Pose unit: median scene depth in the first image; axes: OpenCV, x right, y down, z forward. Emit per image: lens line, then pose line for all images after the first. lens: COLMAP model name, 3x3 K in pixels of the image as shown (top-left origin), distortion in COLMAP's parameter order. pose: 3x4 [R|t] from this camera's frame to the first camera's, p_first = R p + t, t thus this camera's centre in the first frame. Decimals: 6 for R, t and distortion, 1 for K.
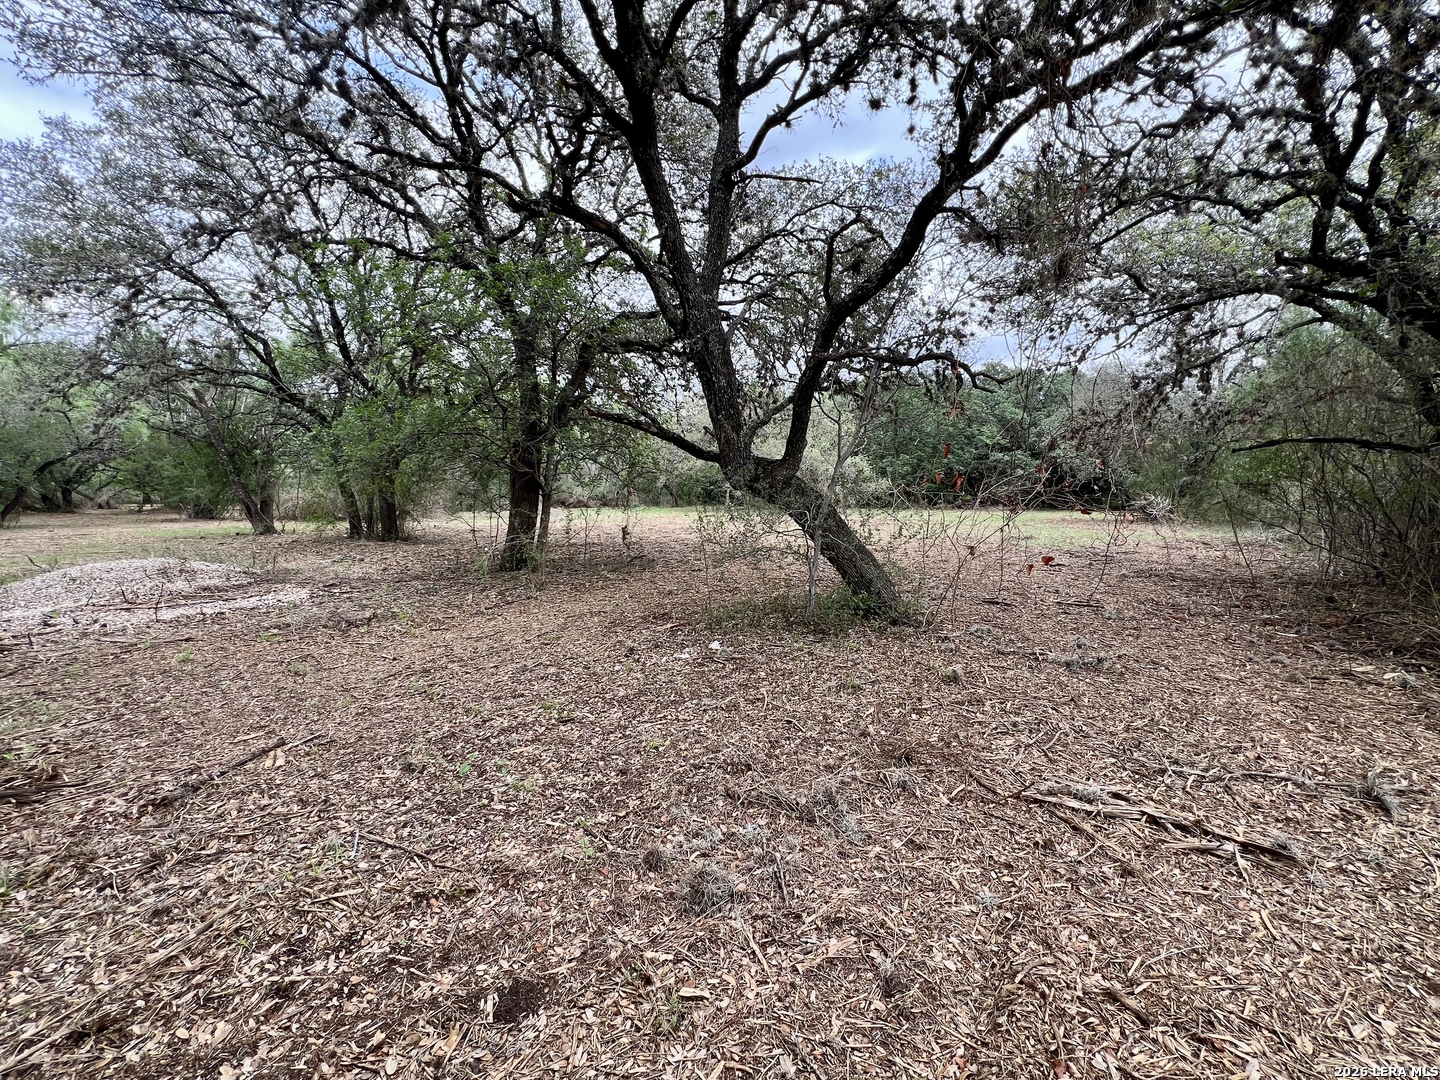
lens RADIAL K [[578.7, 0, 717.6], [0, 578.7, 538.5], [0, 0, 1]] dist [-0.002118, 0.000622]
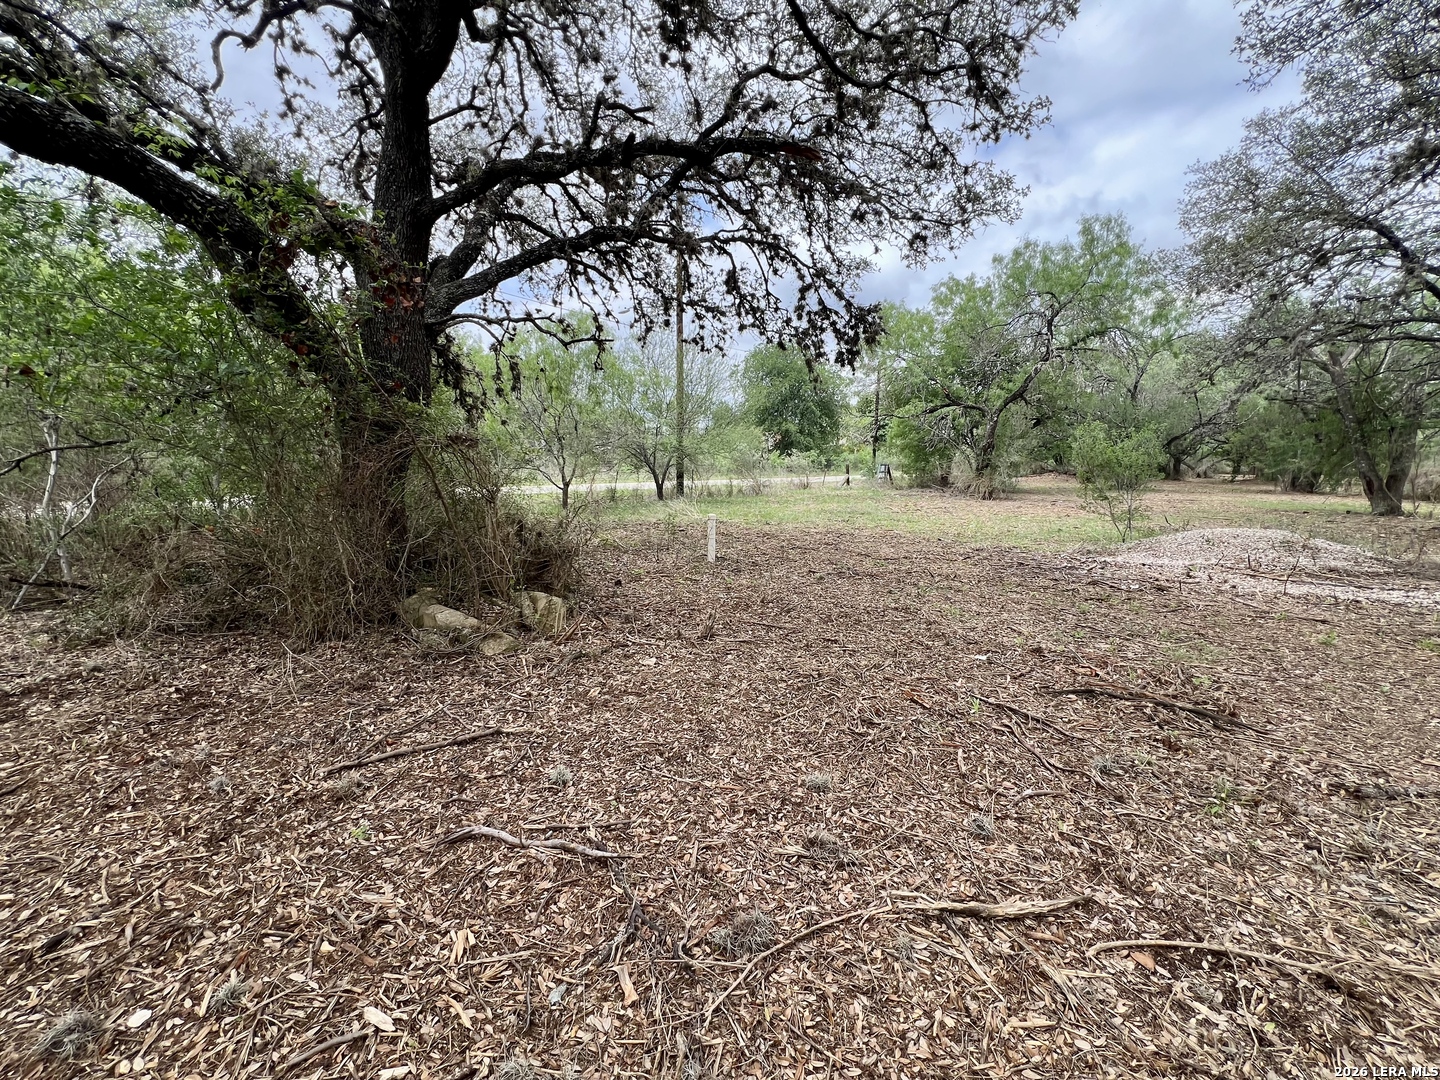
lens RADIAL K [[578.7, 0, 717.7], [0, 578.7, 542.2], [0, 0, 1]] dist [-0.002118, 0.000622]
pose [[0.096291, 0.144438, -0.984818, -0.077654], [-0.088067, 0.986771, 0.136114, 0.003790], [0.991450, 0.073624, 0.107737, -0.079884]]
